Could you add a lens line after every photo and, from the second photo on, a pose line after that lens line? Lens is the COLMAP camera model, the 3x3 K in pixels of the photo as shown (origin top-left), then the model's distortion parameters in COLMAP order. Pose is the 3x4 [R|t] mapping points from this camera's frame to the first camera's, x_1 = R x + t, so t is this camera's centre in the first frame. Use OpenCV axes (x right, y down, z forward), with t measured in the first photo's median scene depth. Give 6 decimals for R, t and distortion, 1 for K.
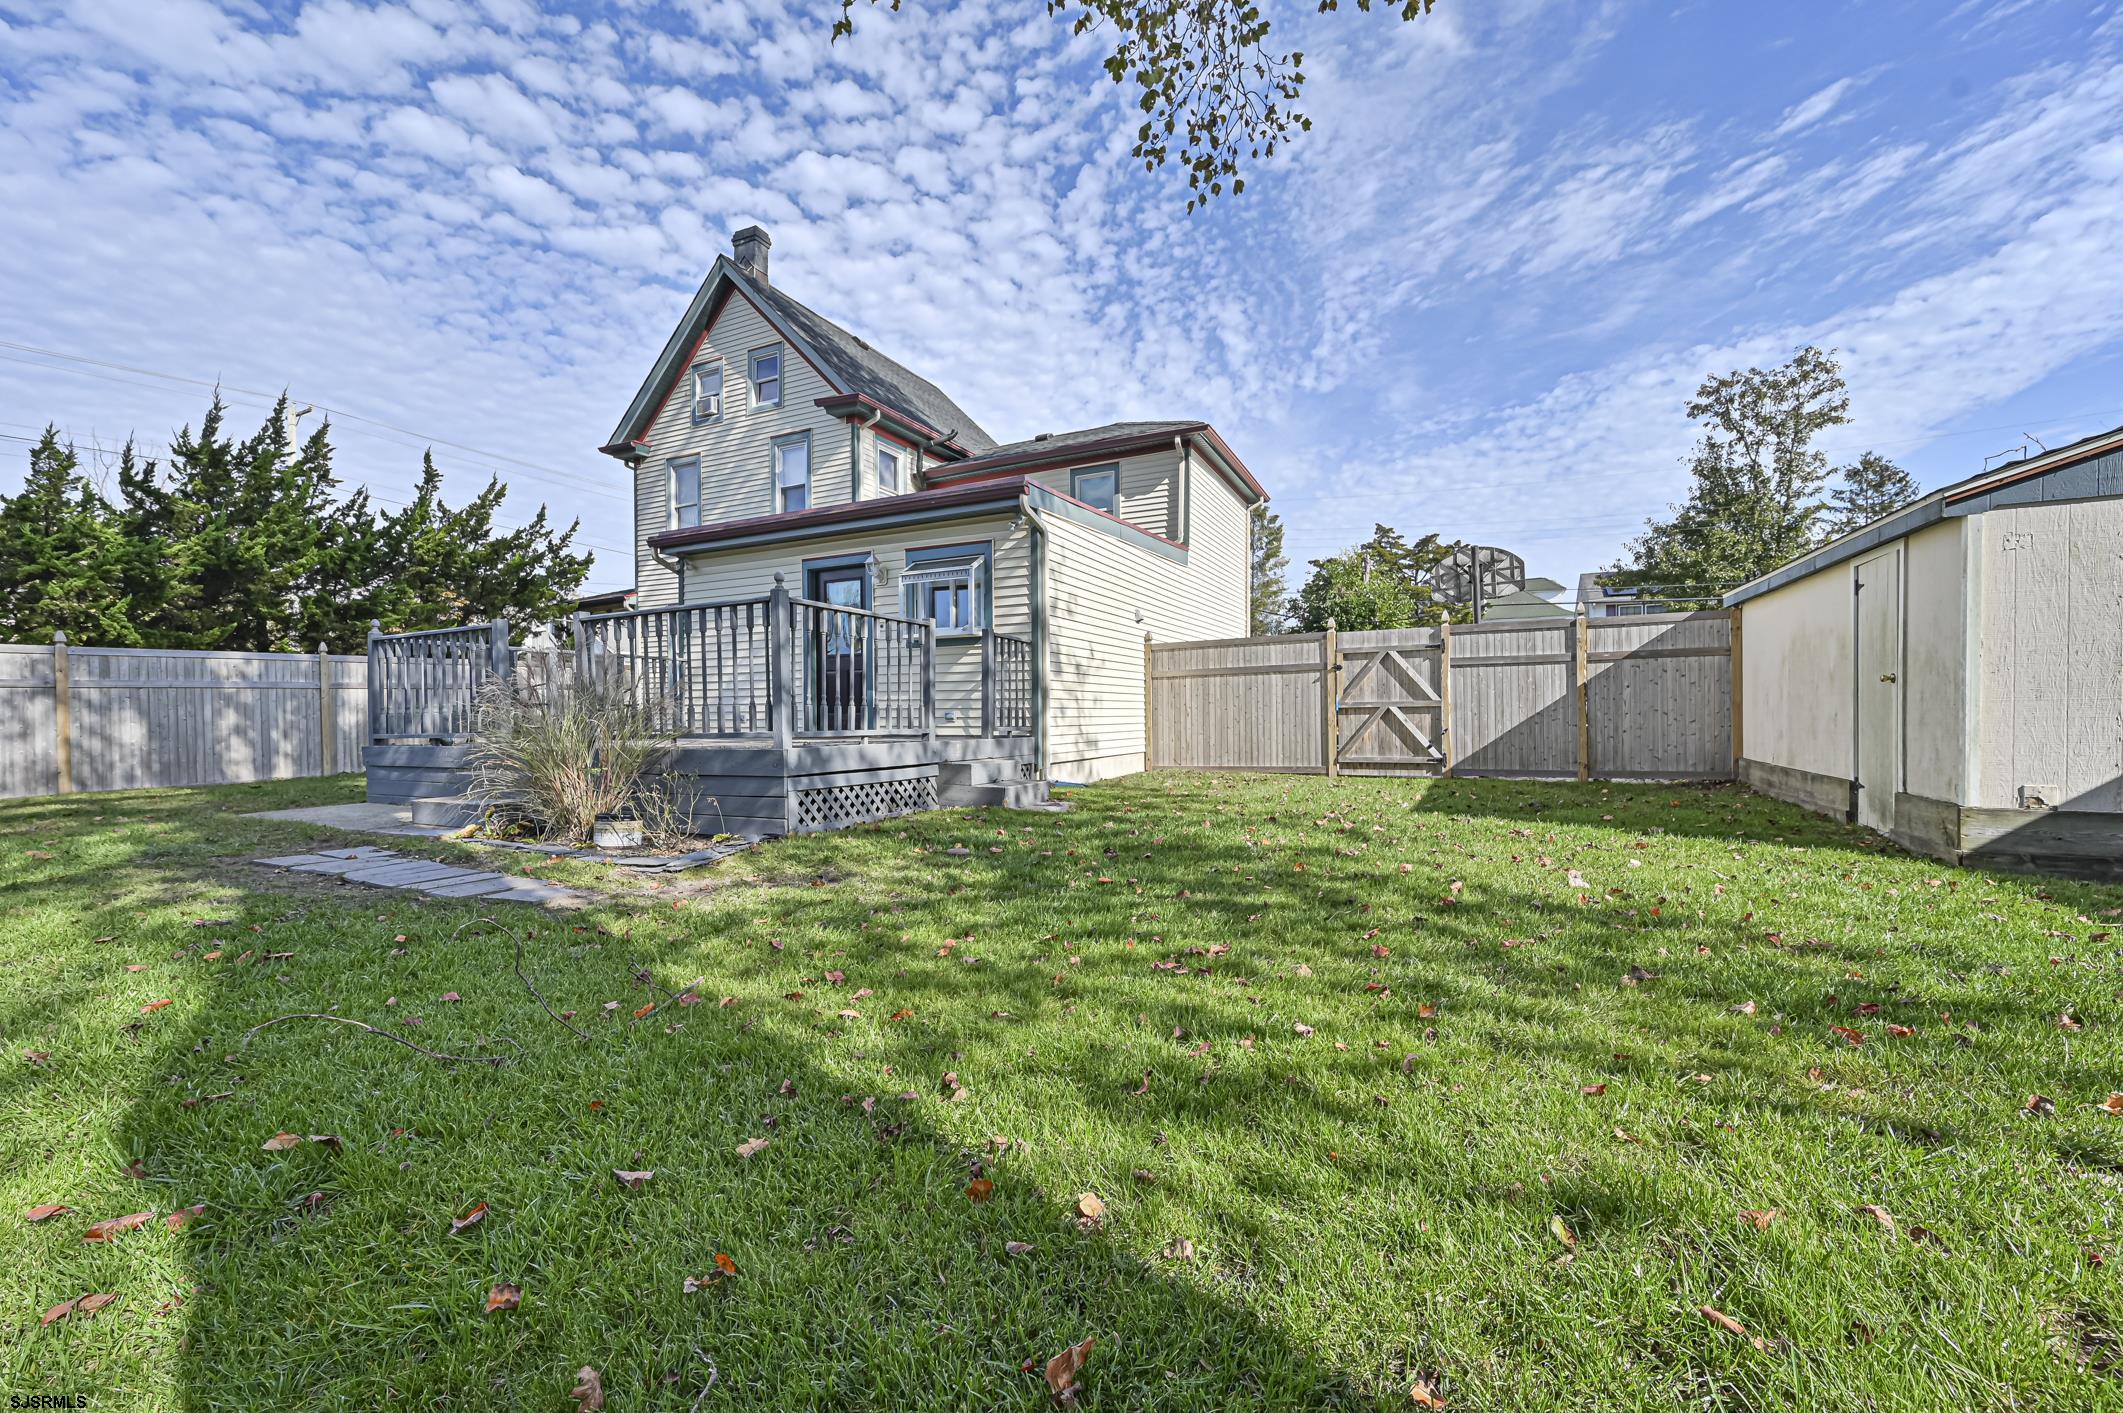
lens RADIAL K [[837.2, 0, 1060.3], [0, 837.2, 719.9], [0, 0, 1]] dist [-0.000923, 0.000165]
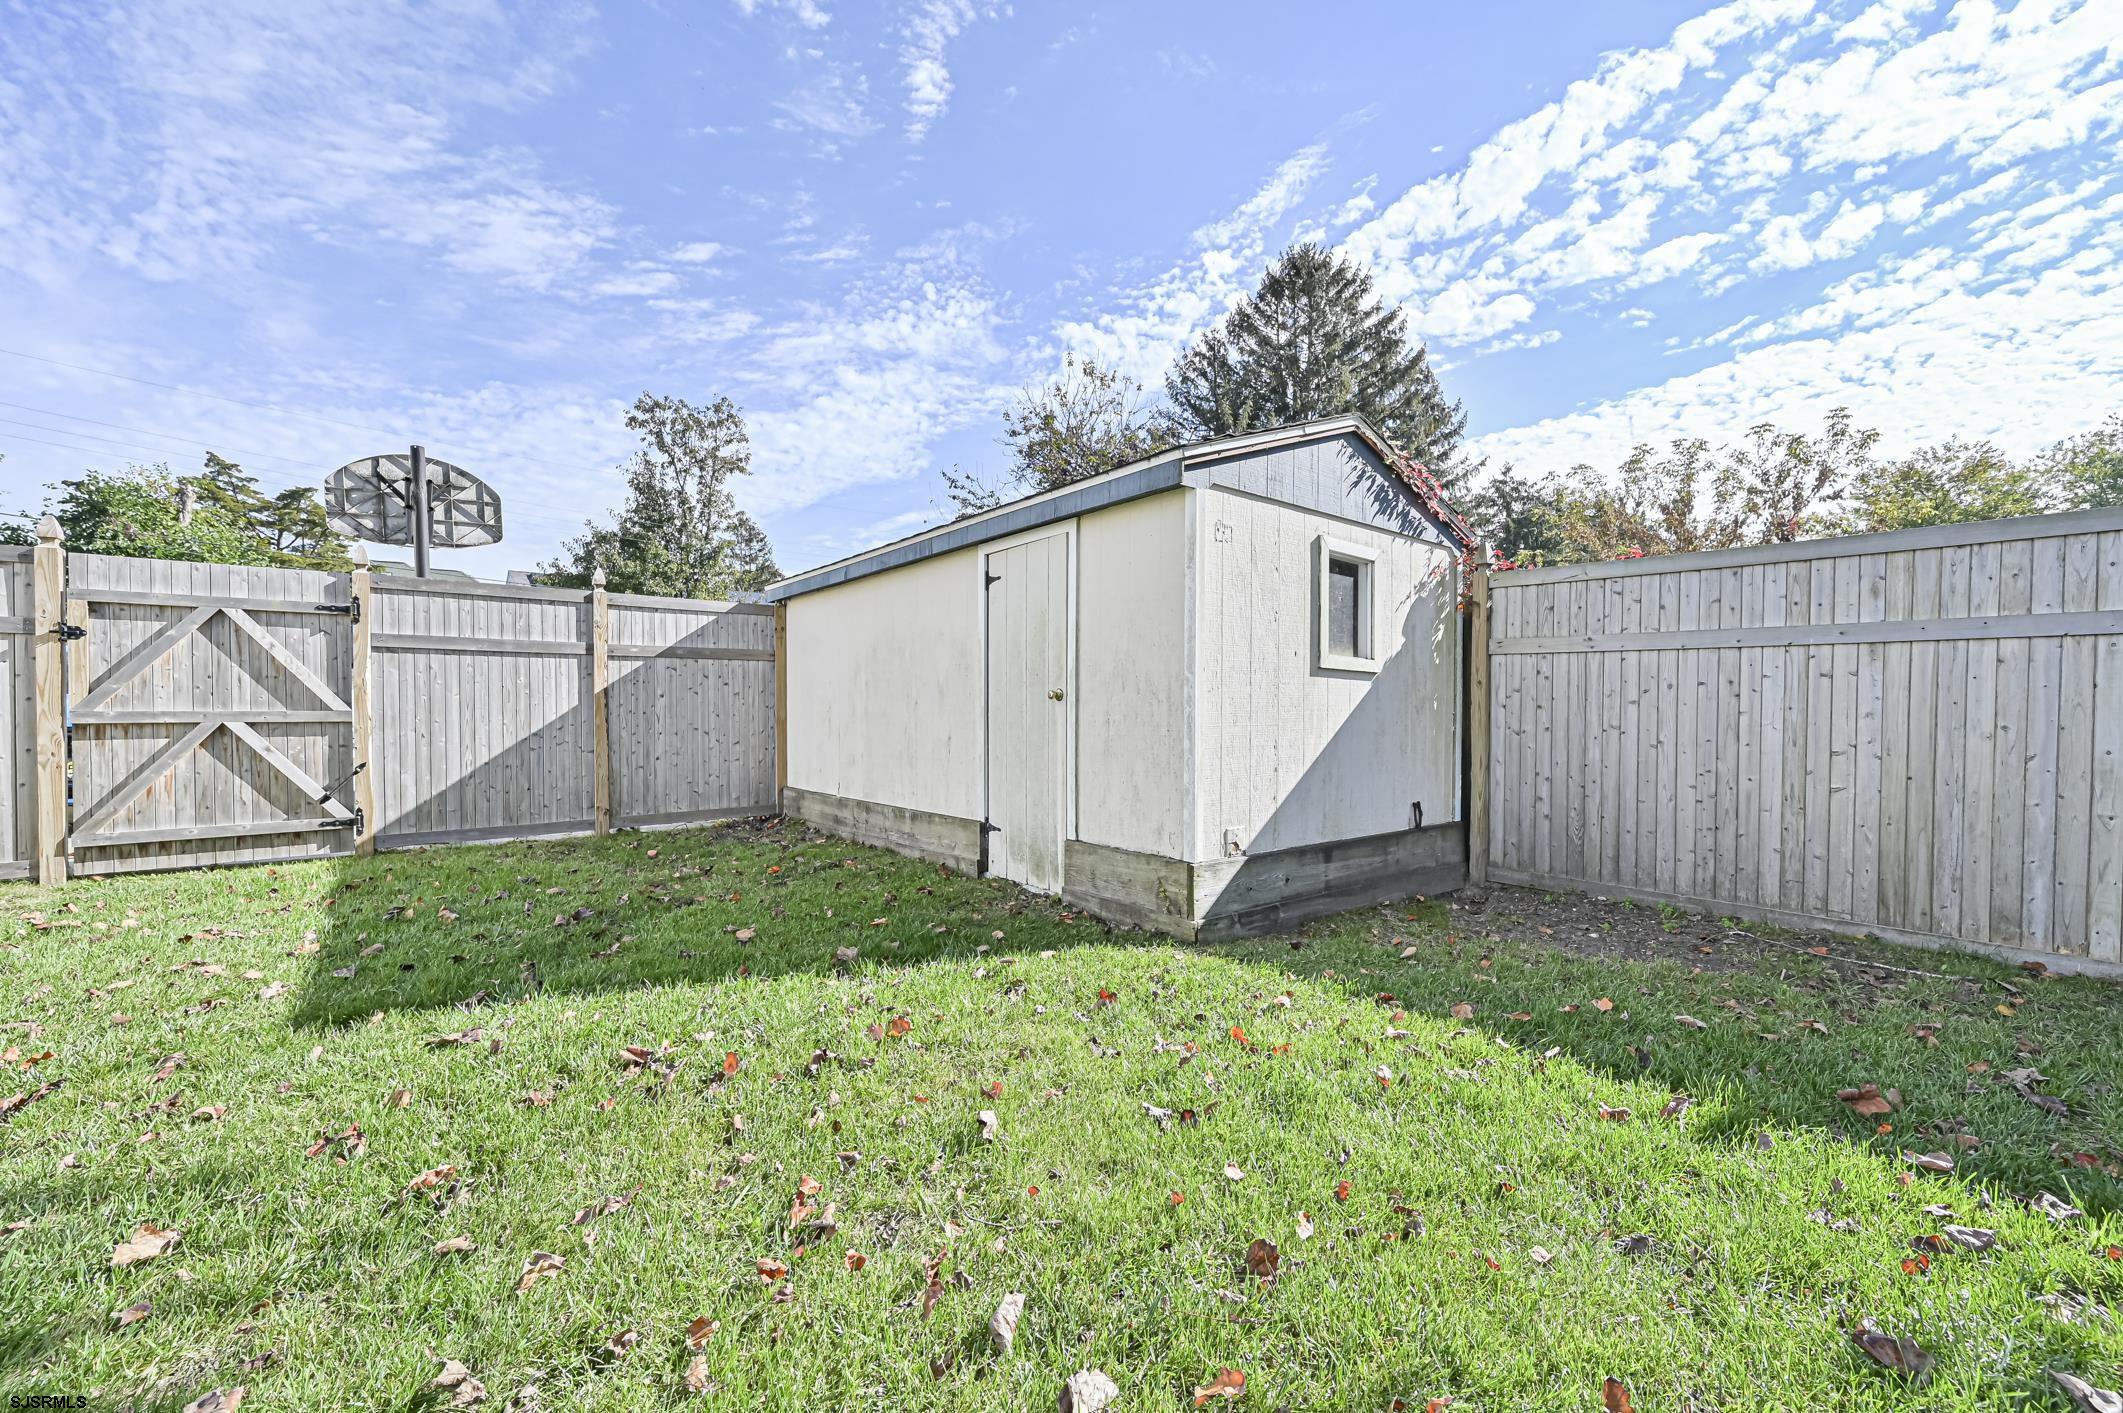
lens RADIAL K [[837.2, 0, 1060.3], [0, 837.2, 719.9], [0, 0, 1]] dist [-0.000923, 0.000165]
pose [[0.404058, 0.005277, 0.914718, 0.142682], [0.005288, 0.999953, -0.008105, -0.010415], [-0.914718, 0.008112, 0.404011, 0.354460]]
